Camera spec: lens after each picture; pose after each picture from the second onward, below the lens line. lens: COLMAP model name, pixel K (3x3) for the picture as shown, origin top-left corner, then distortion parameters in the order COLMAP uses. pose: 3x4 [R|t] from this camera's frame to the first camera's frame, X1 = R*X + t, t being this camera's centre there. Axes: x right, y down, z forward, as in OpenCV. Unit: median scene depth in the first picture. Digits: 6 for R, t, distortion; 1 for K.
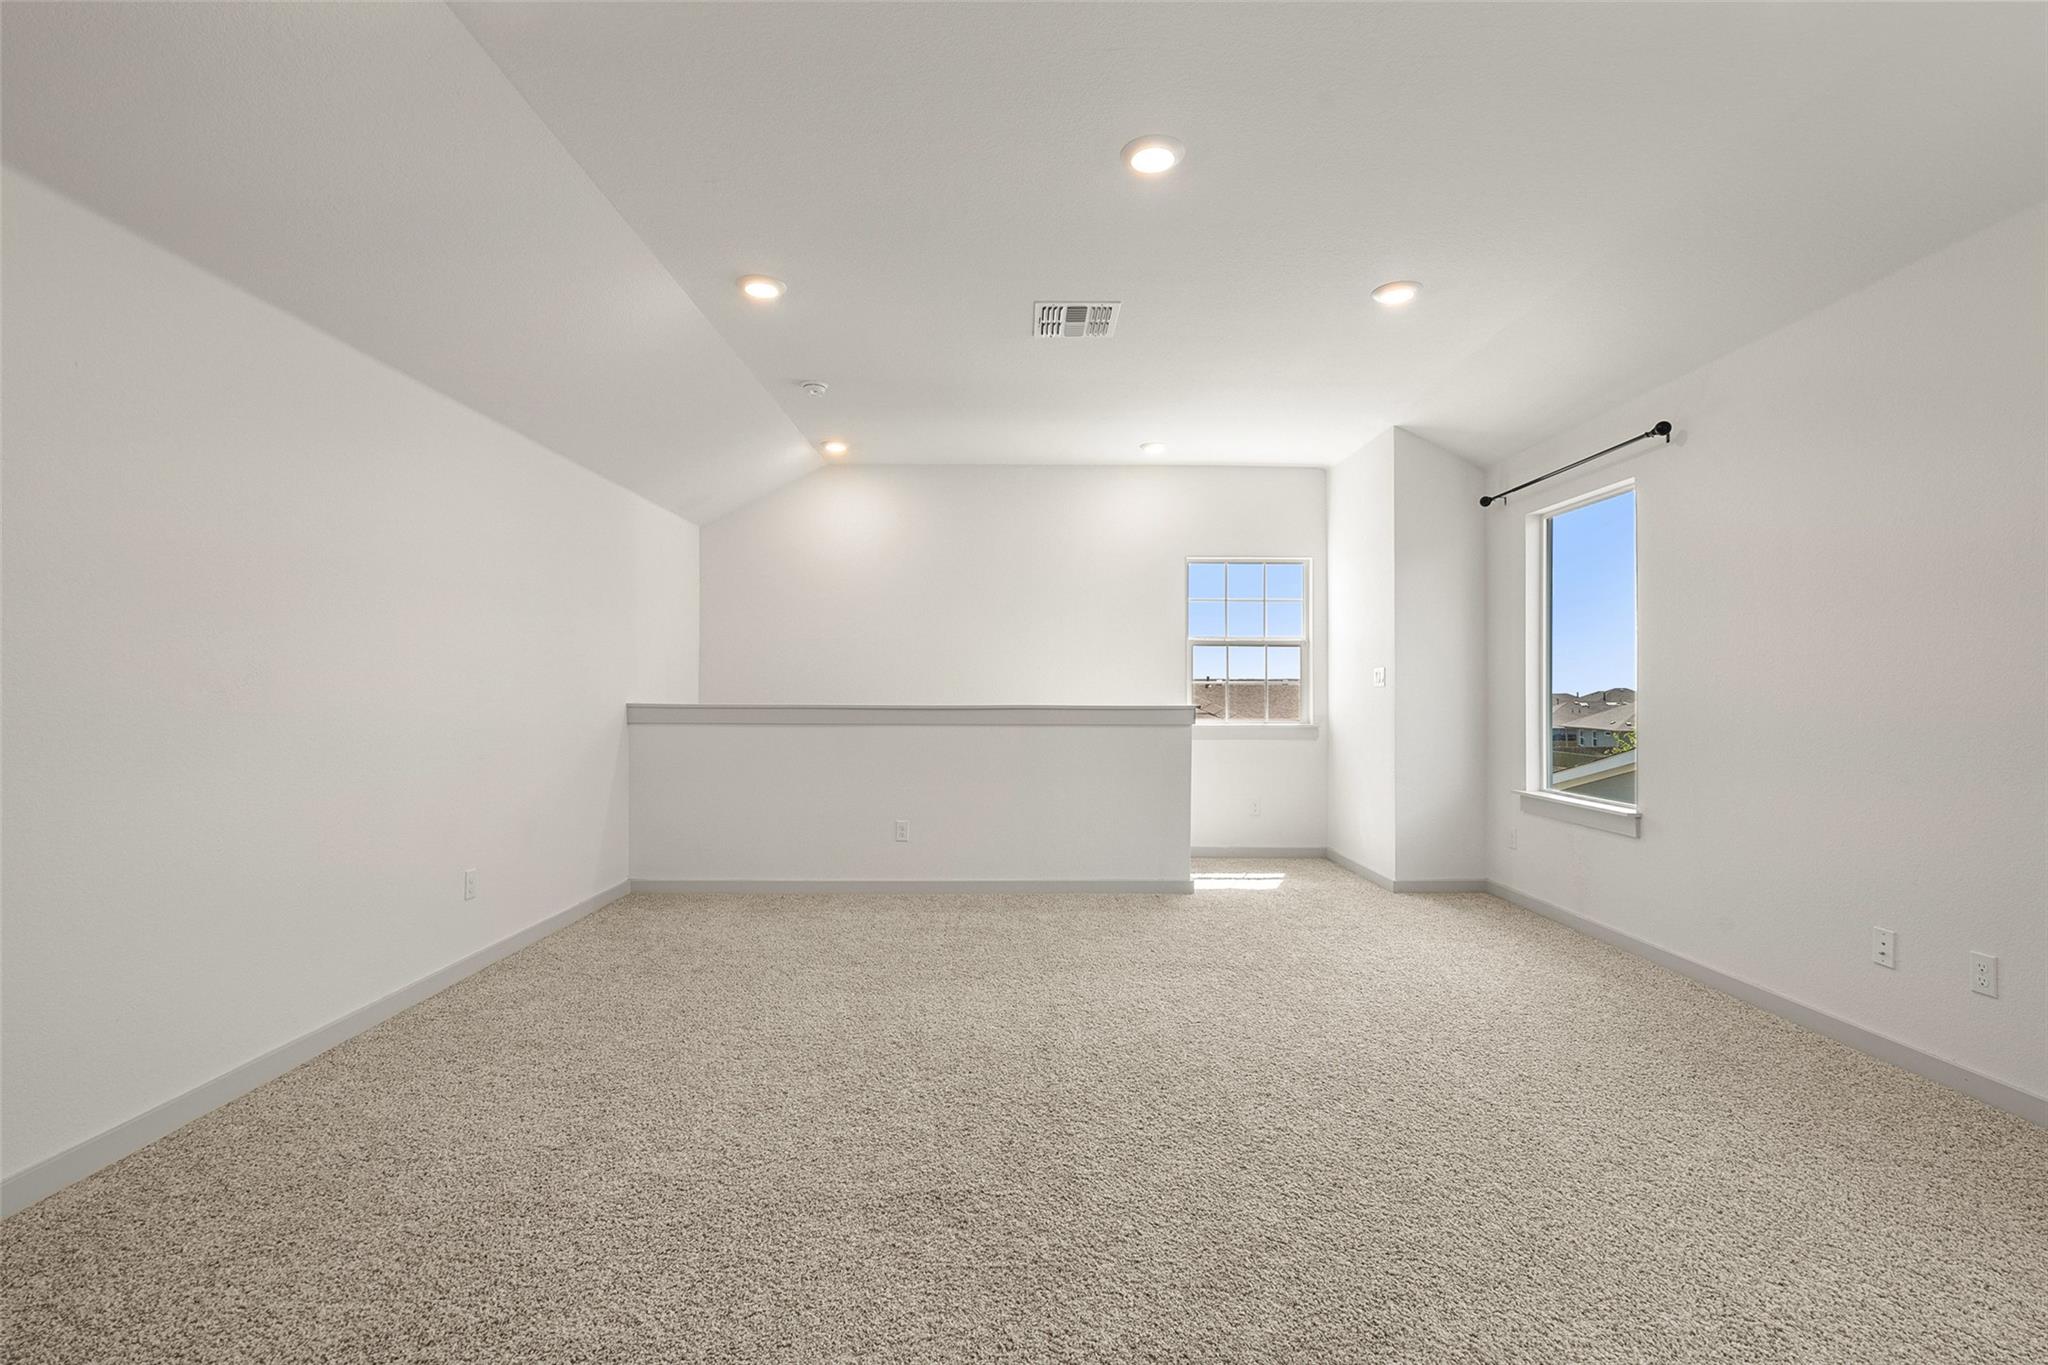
lens RADIAL K [[923.4, 0, 1053.5], [0, 923.4, 673.0], [0, 0, 1]] dist [0.000958, 0.000480]
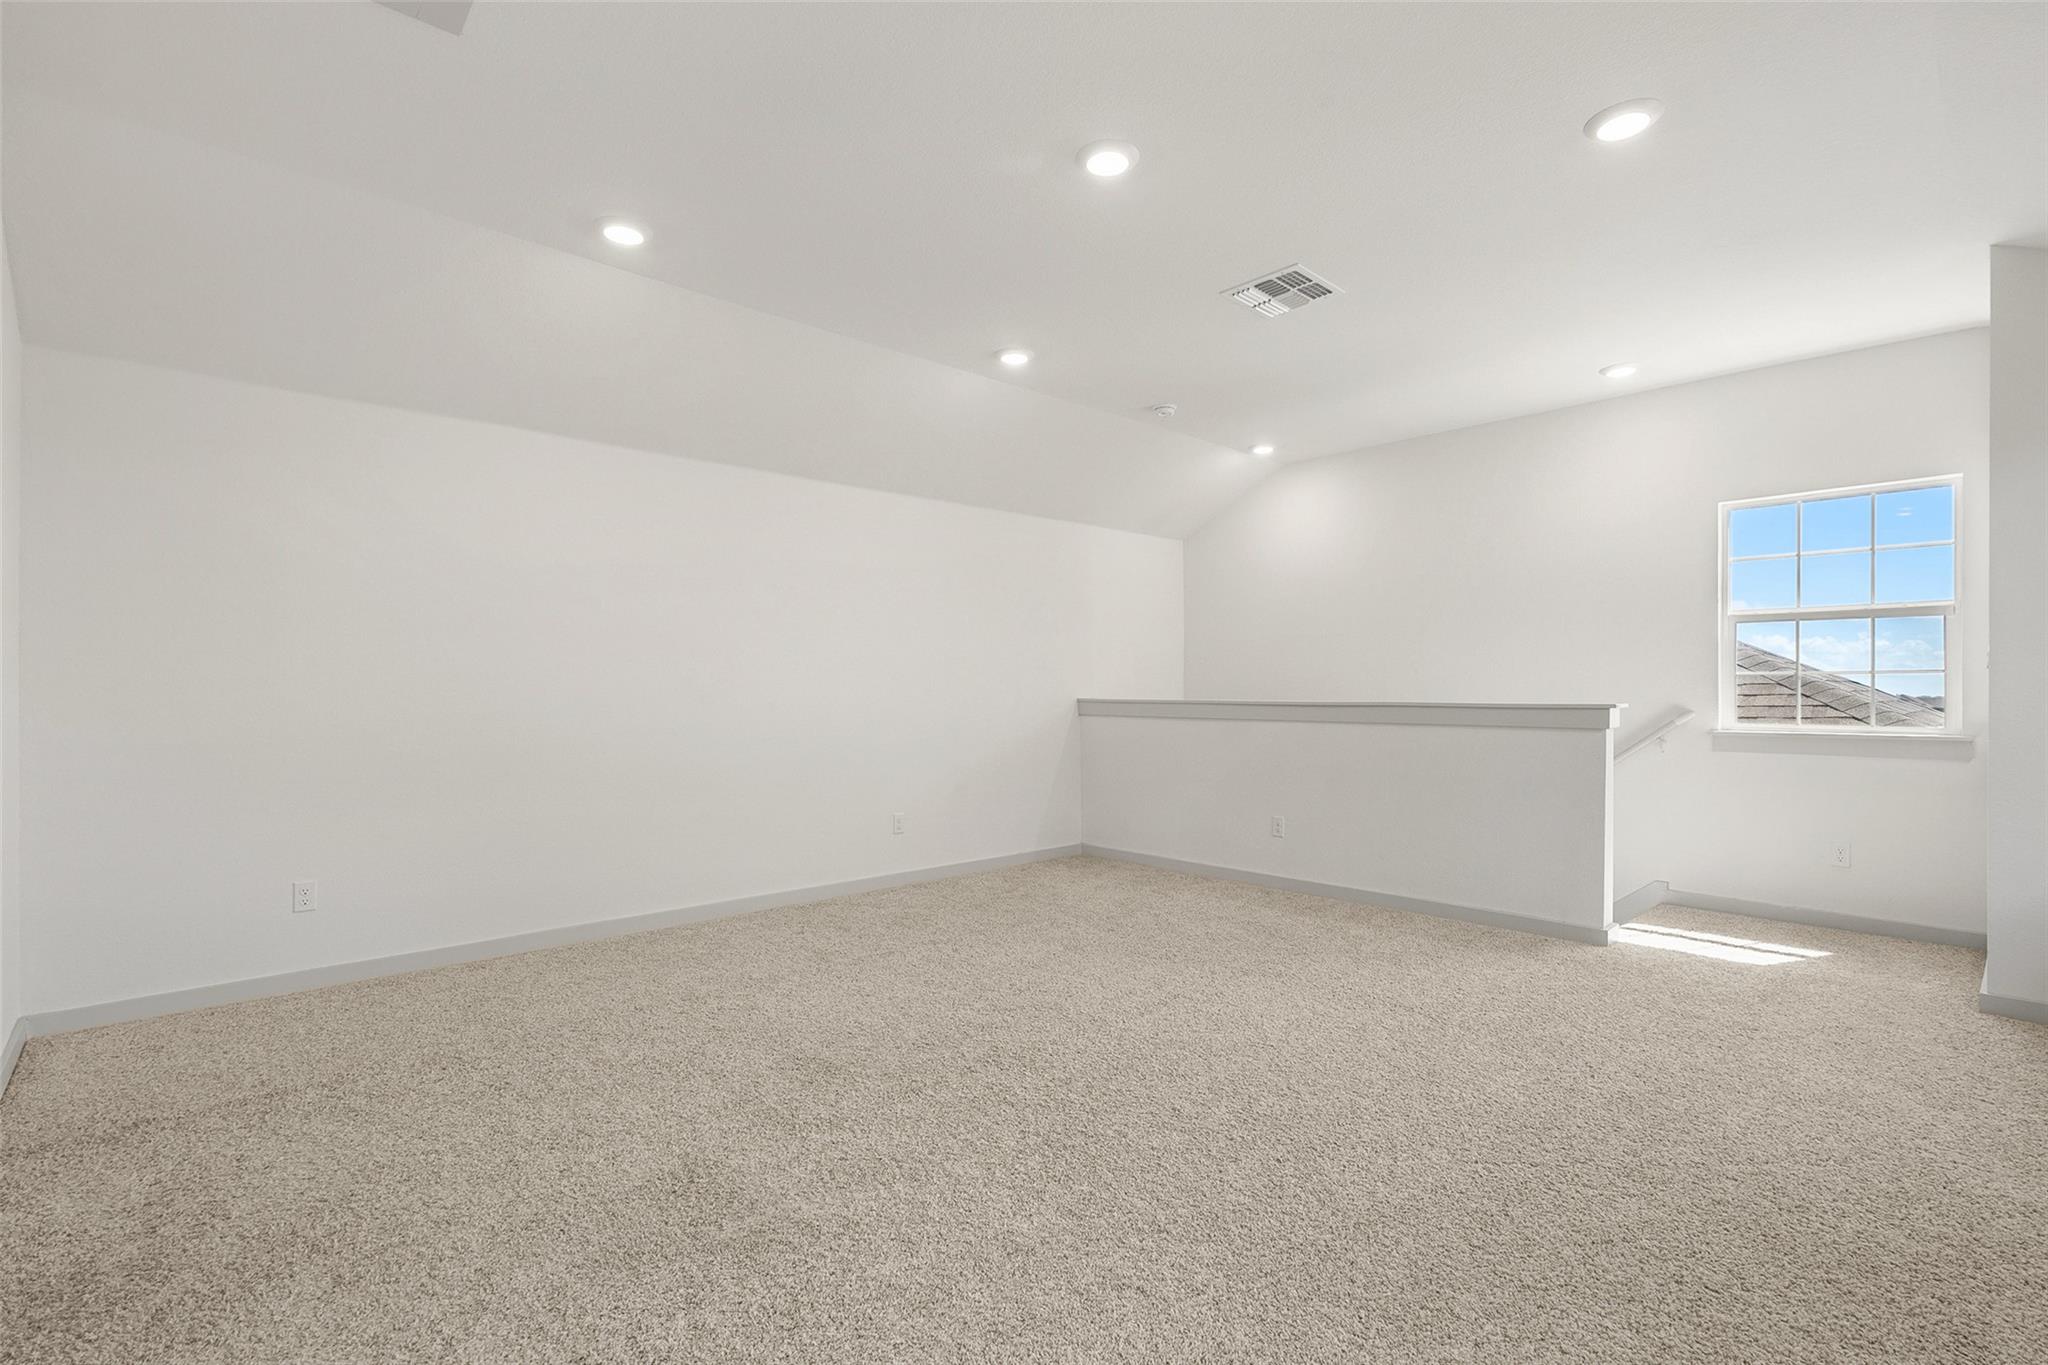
lens RADIAL K [[941.1, 0, 1036.9], [0, 941.1, 682.3], [0, 0, 1]] dist [-0.001297, 0.000243]
pose [[0.672339, -0.009765, -0.740179, 0.413772], [0.020239, 0.999782, 0.005194, 0.003733], [0.739967, -0.018473, 0.672389, 0.121053]]
